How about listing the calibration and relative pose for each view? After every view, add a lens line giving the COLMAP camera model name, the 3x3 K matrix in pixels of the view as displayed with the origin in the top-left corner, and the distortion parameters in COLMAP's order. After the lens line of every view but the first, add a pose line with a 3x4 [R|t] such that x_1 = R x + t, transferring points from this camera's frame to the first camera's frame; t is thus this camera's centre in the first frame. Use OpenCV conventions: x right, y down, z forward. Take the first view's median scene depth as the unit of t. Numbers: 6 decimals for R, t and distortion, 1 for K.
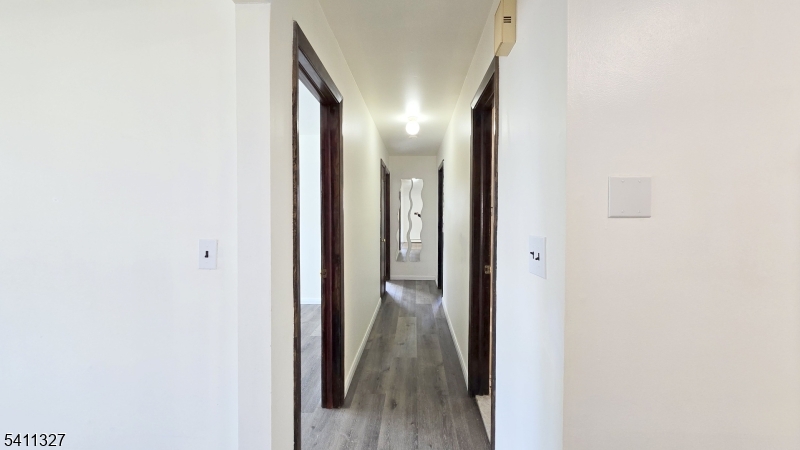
lens RADIAL K [[327.8, 0, 399.9], [0, 327.8, 223.1], [0, 0, 1]] dist [0.014668, 0.000083]
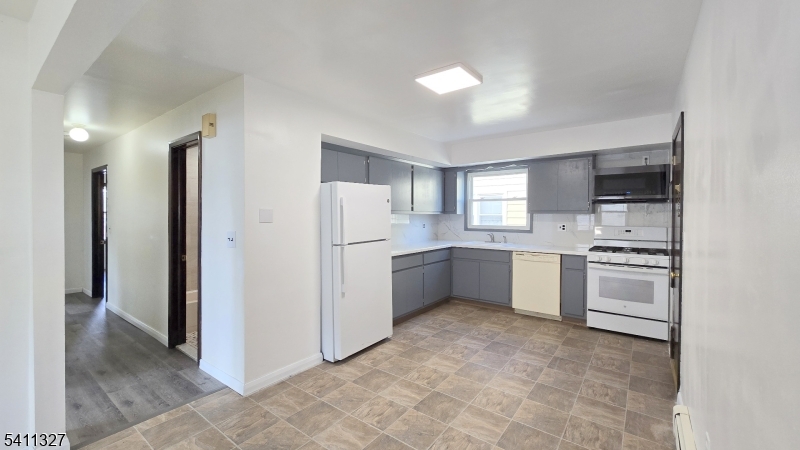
lens RADIAL K [[327.8, 0, 401.2], [0, 327.8, 222.0], [0, 0, 1]] dist [0.014668, 0.000083]
pose [[0.568929, -0.006383, 0.822362, -0.400054], [0.014540, 0.999892, -0.002298, 0.000081], [-0.822258, 0.013265, 0.568960, -0.646072]]
